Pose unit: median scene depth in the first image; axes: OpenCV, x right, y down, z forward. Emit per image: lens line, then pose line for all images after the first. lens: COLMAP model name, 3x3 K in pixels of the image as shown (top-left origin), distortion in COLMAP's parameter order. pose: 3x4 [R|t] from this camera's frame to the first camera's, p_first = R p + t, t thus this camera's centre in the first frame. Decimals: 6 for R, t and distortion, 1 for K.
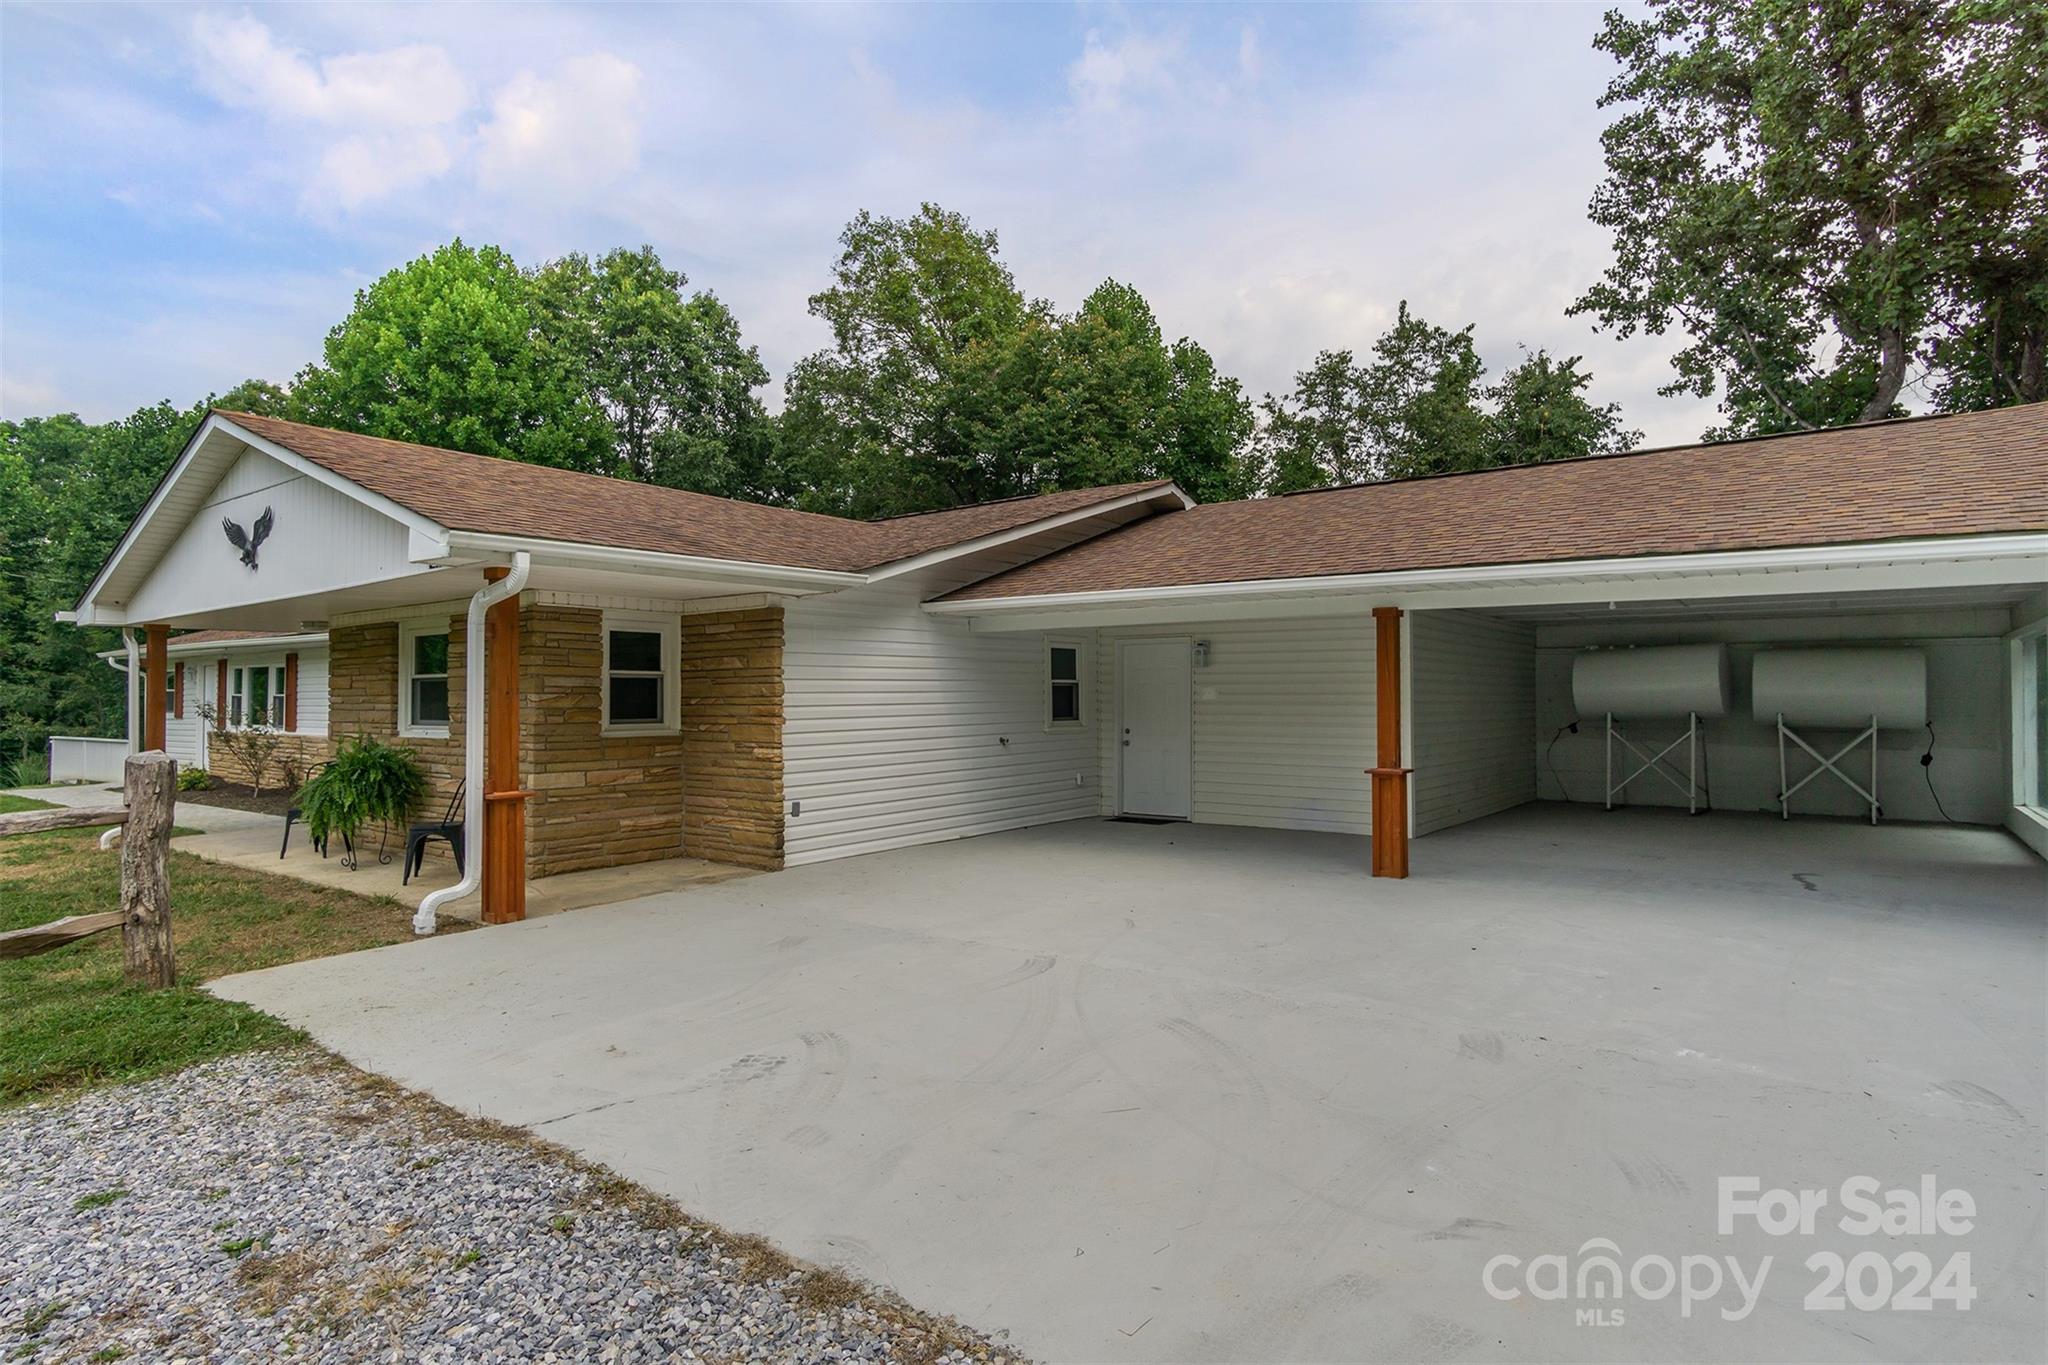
lens RADIAL K [[1080.1, 0, 1008.3], [0, 1080.1, 676.4], [0, 0, 1]] dist [0.006768, 0.005847]
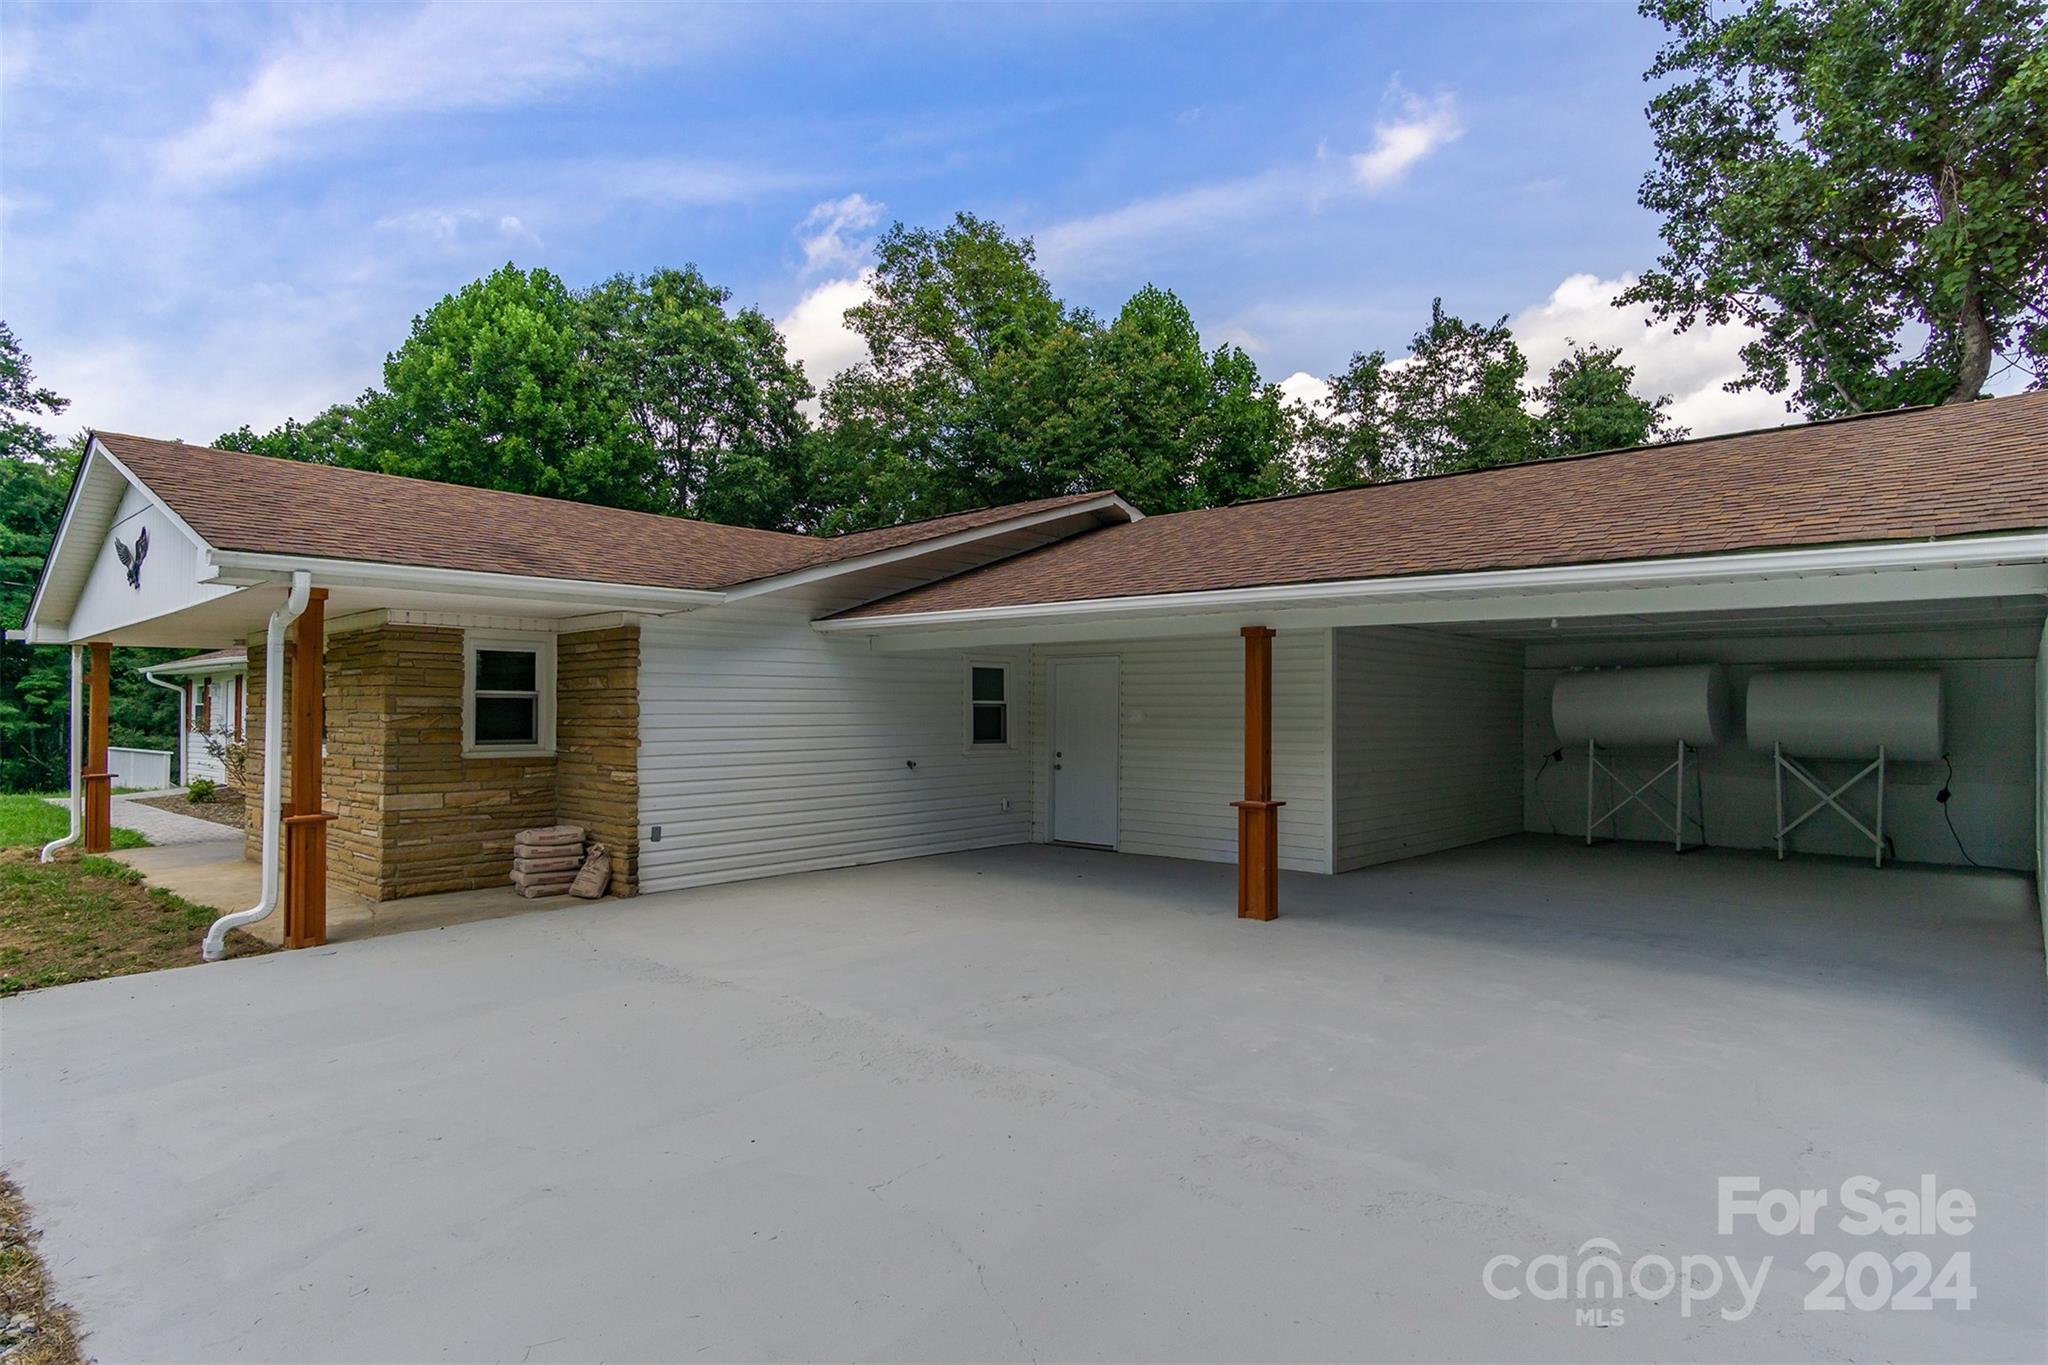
lens RADIAL K [[1080.1, 0, 1037.0], [0, 1080.1, 700.9], [0, 0, 1]] dist [0.006768, 0.005847]
pose [[0.996157, 0.005431, -0.087413, 0.162058], [-0.004570, 0.999939, 0.010043, -0.005869], [0.087462, -0.009605, 0.996122, 0.043110]]
